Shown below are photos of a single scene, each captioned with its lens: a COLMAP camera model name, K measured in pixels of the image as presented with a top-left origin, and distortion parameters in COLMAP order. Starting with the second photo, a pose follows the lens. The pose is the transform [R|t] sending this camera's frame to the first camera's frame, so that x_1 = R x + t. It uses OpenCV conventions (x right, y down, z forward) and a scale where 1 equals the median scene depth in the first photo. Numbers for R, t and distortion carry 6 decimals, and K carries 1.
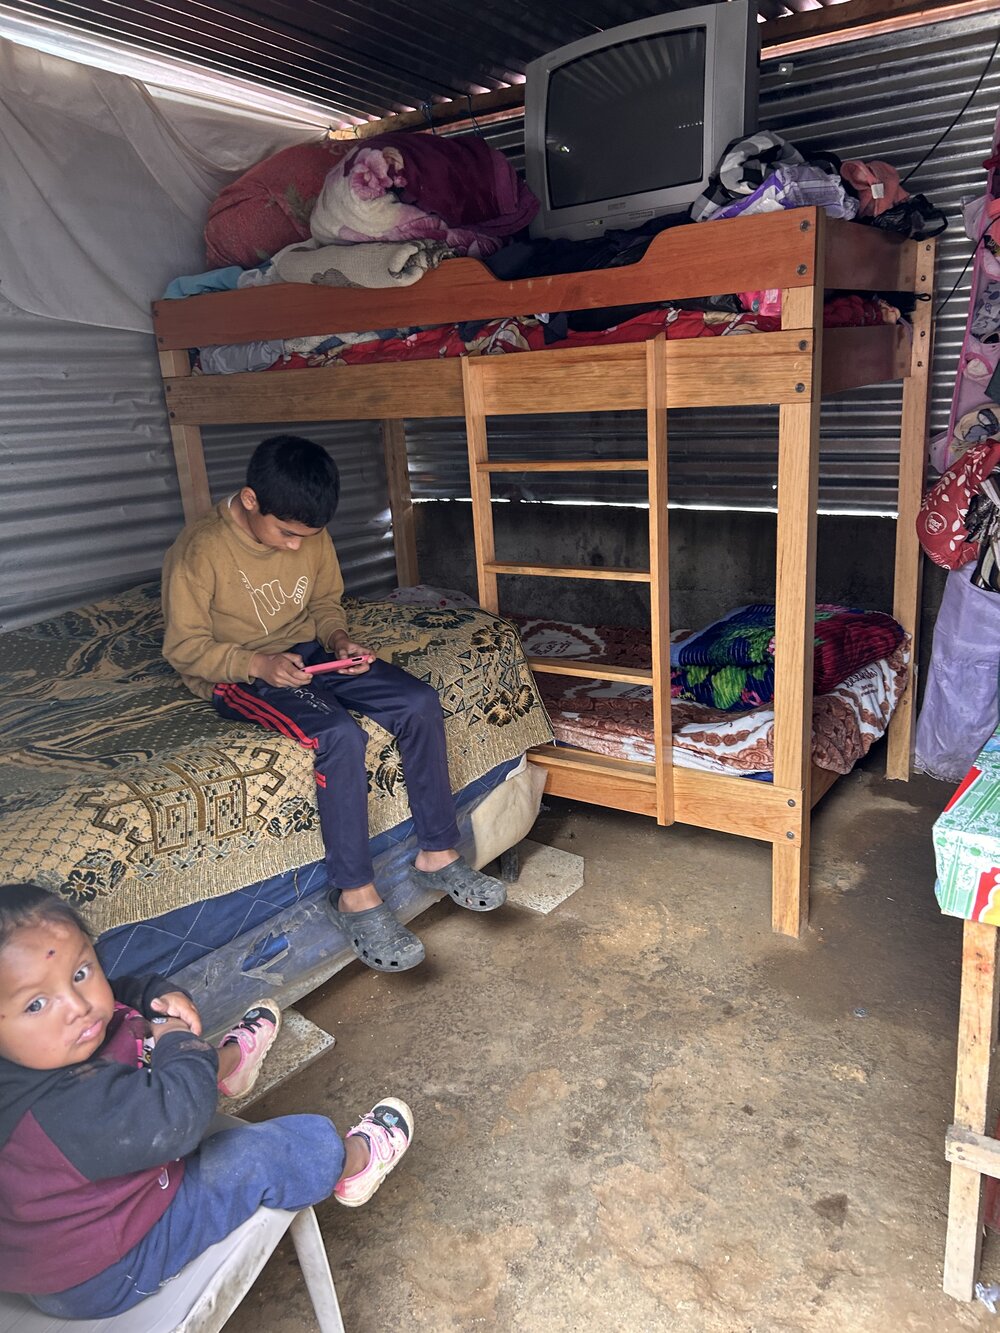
lens RADIAL K [[1002.2, 0, 497.8], [0, 1002.2, 675.0], [0, 0, 1]] dist [0.052536, -0.059933]
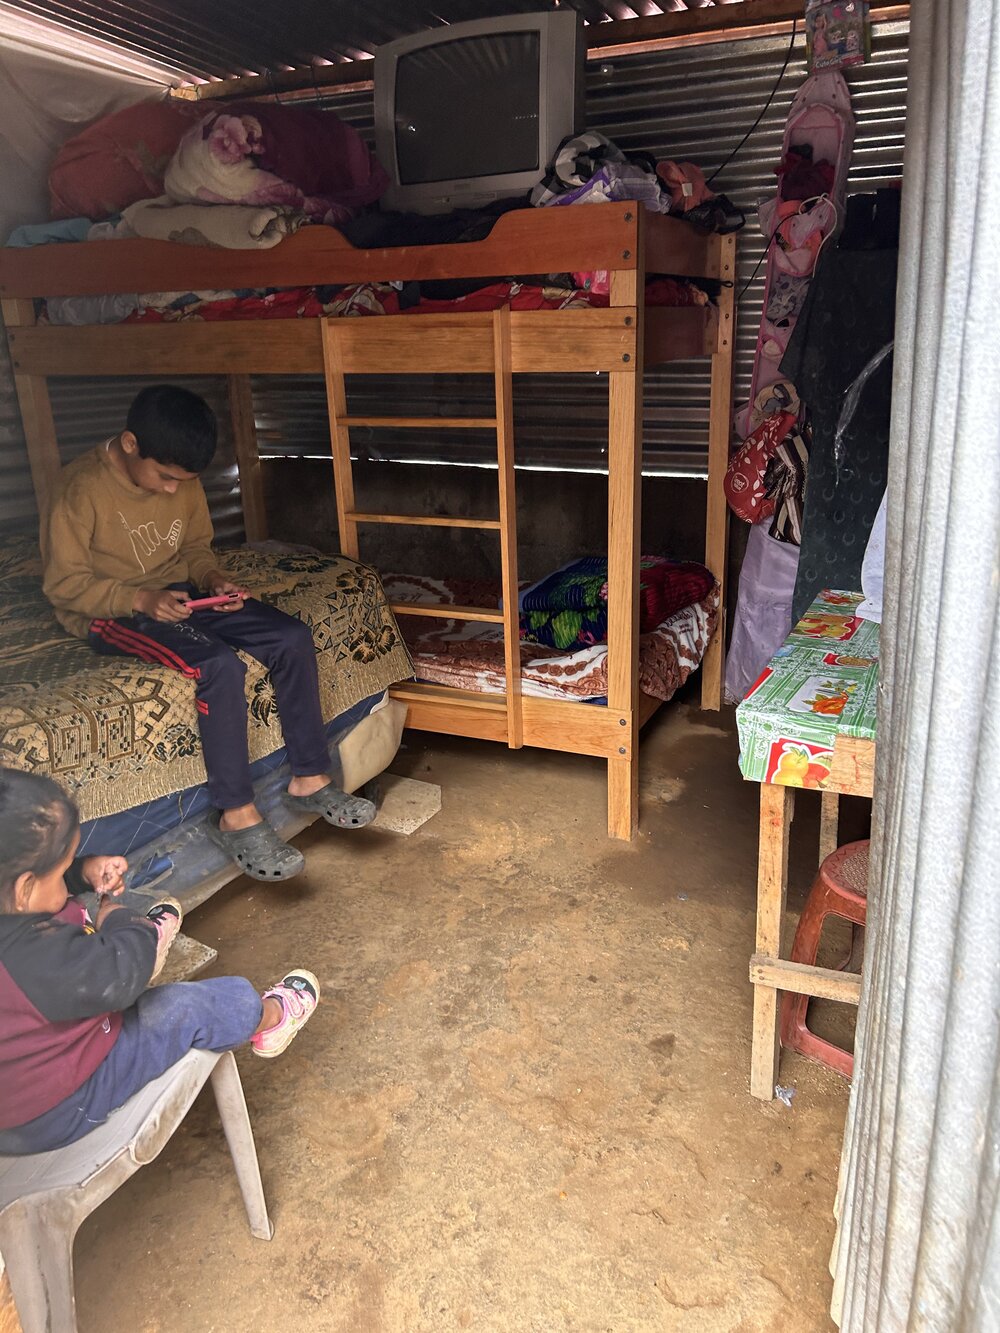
lens RADIAL K [[1002.2, 0, 511.3], [0, 1002.2, 657.8], [0, 0, 1]] dist [0.052536, -0.059933]
pose [[0.983621, -0.018089, 0.179338, -0.037228], [0.015870, 0.999779, 0.013797, 0.034975], [-0.179548, -0.010725, 0.983691, -0.098186]]
